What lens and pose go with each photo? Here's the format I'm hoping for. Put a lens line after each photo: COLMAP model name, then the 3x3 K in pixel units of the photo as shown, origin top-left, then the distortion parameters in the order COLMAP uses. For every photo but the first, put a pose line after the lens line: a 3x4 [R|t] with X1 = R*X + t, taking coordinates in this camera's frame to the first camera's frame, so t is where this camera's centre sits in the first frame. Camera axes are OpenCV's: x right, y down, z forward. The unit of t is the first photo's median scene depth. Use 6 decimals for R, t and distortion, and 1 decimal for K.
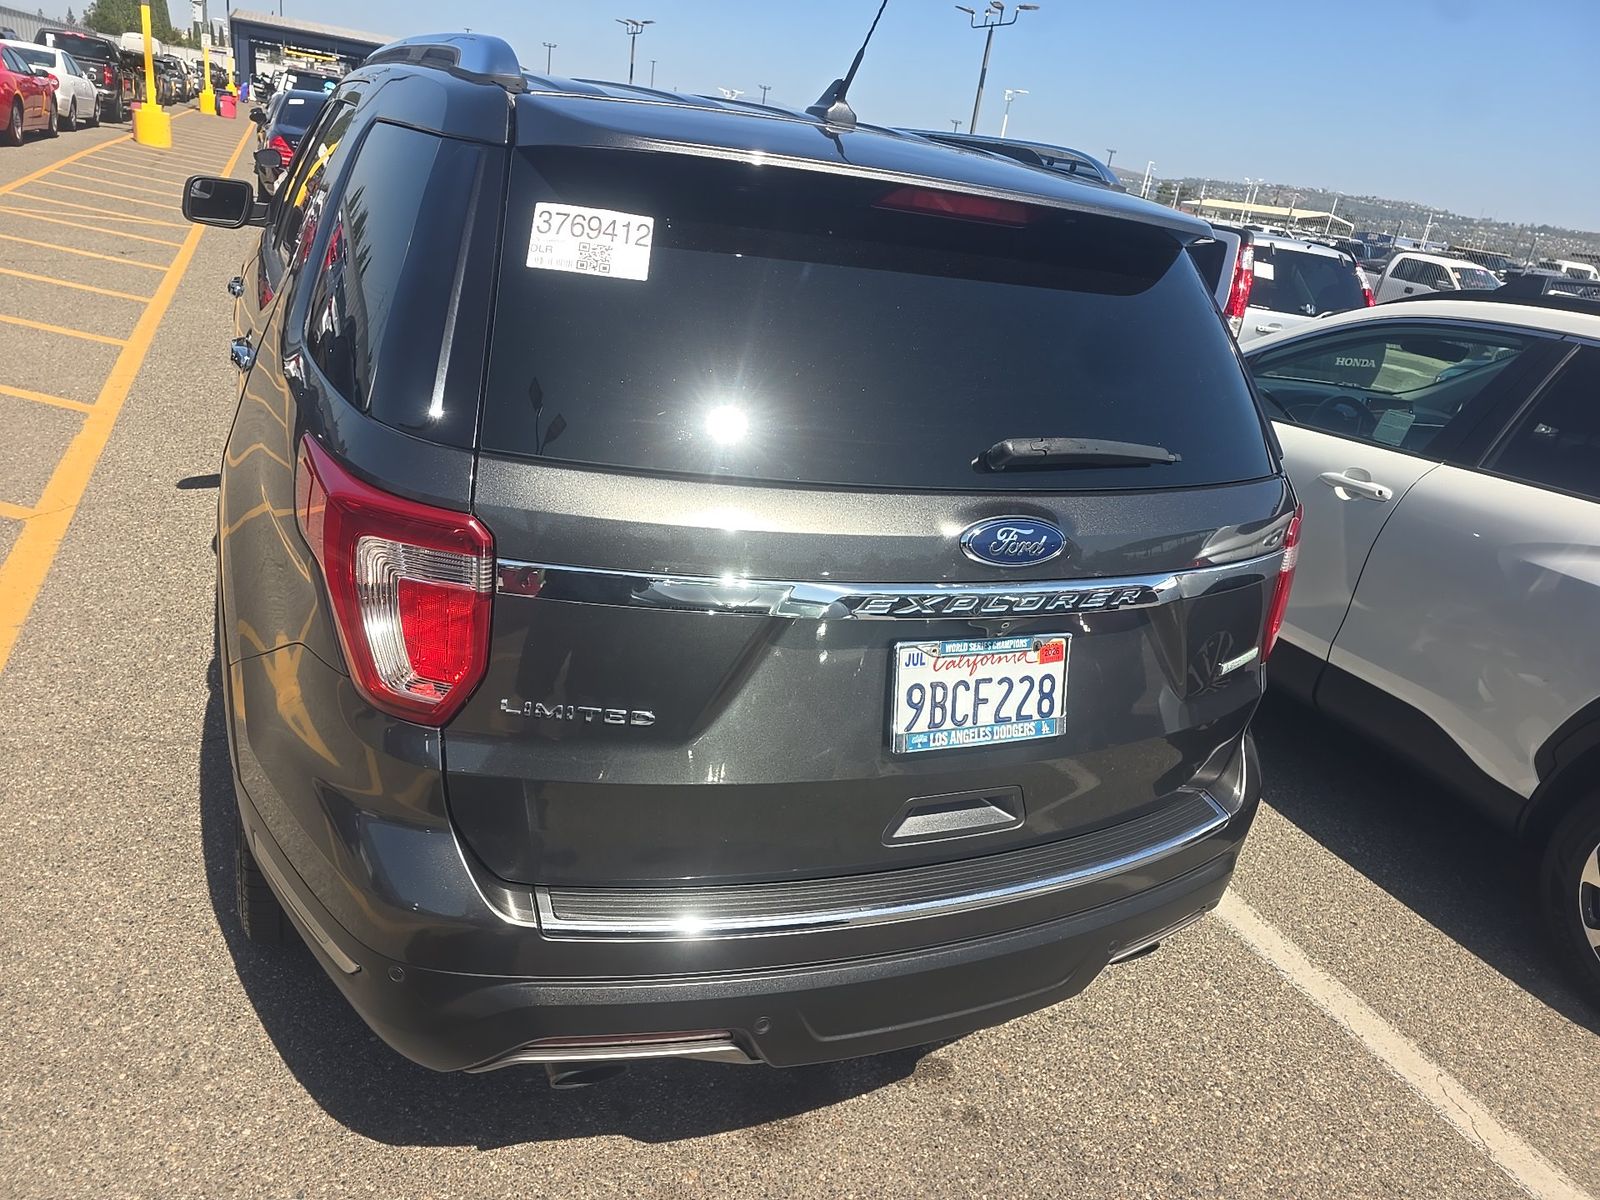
lens RADIAL K [[1072.0, 0, 790.3], [0, 1072.0, 597.6], [0, 0, 1]] dist [0.055460, -0.057076]
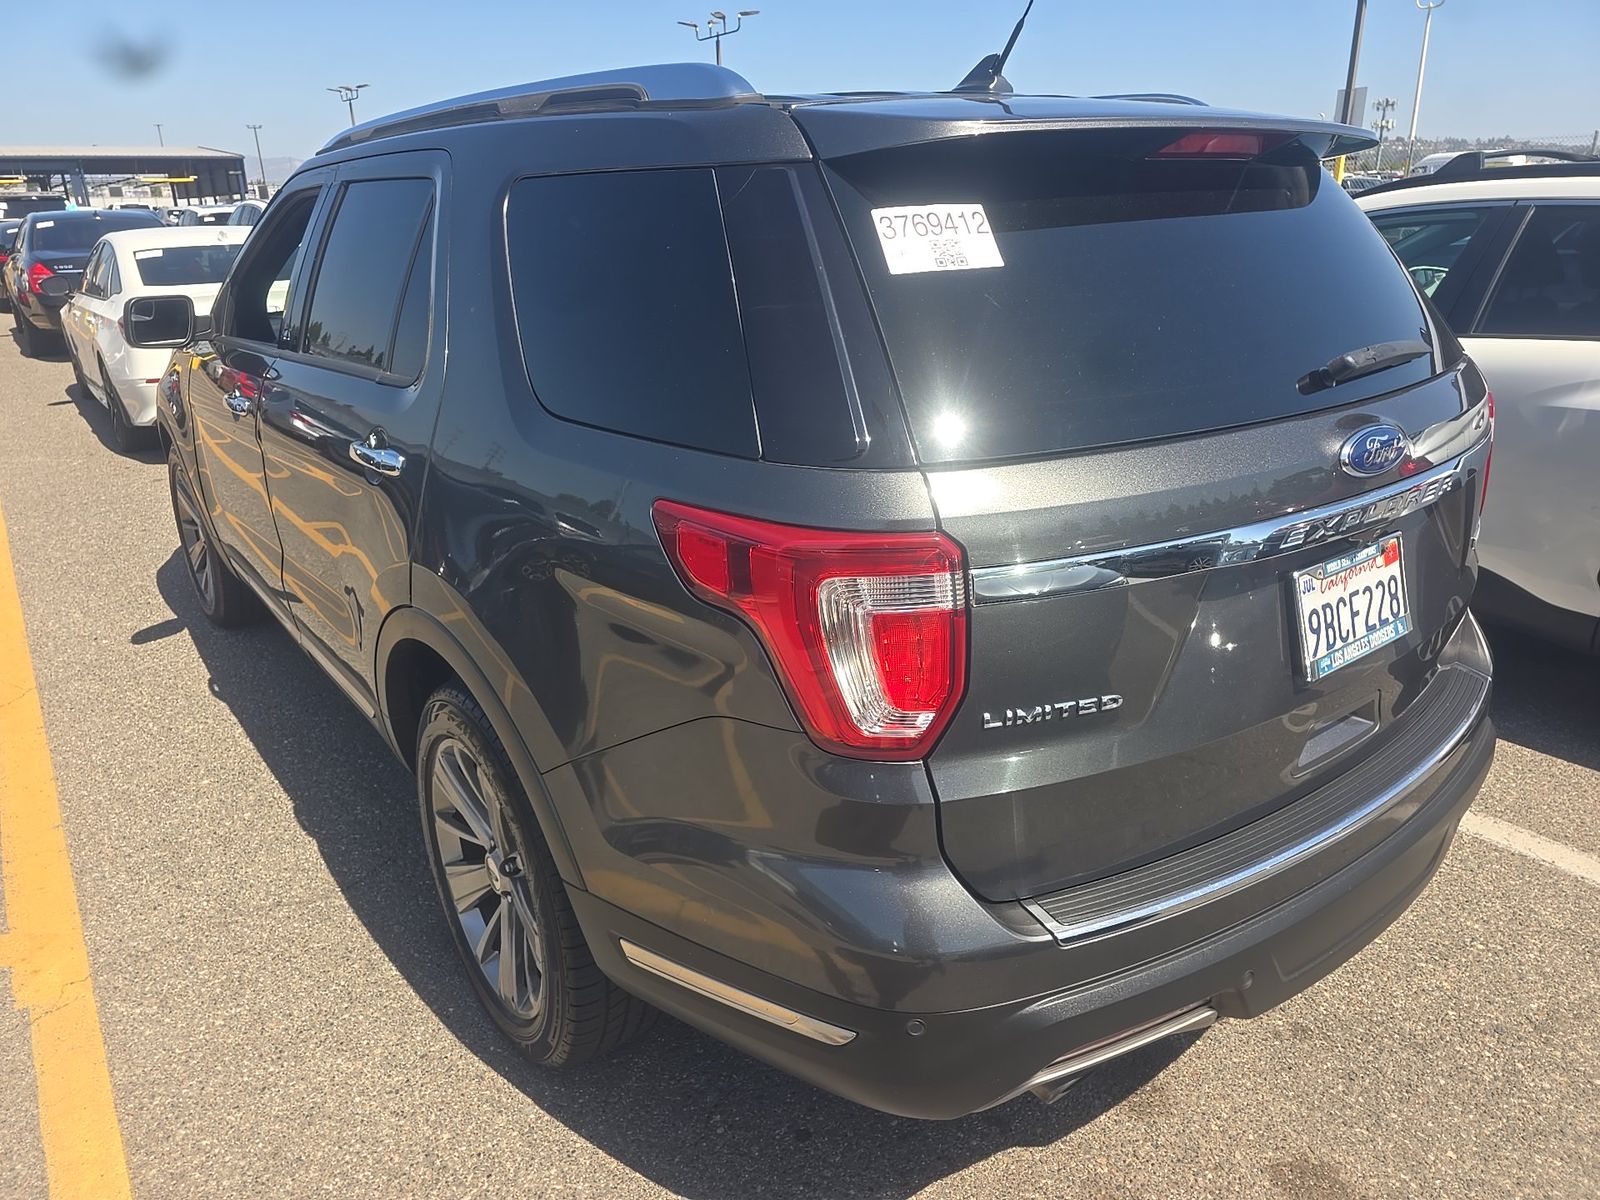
lens RADIAL K [[1073.7, 0, 800.0], [0, 1073.7, 600.0], [0, 0, 1]] dist [0.036849, -0.032205]
pose [[0.962573, -0.228460, 0.145807, -0.458341], [0.230135, 0.973143, 0.005506, -0.041613], [-0.143149, 0.028255, 0.989298, 0.060003]]
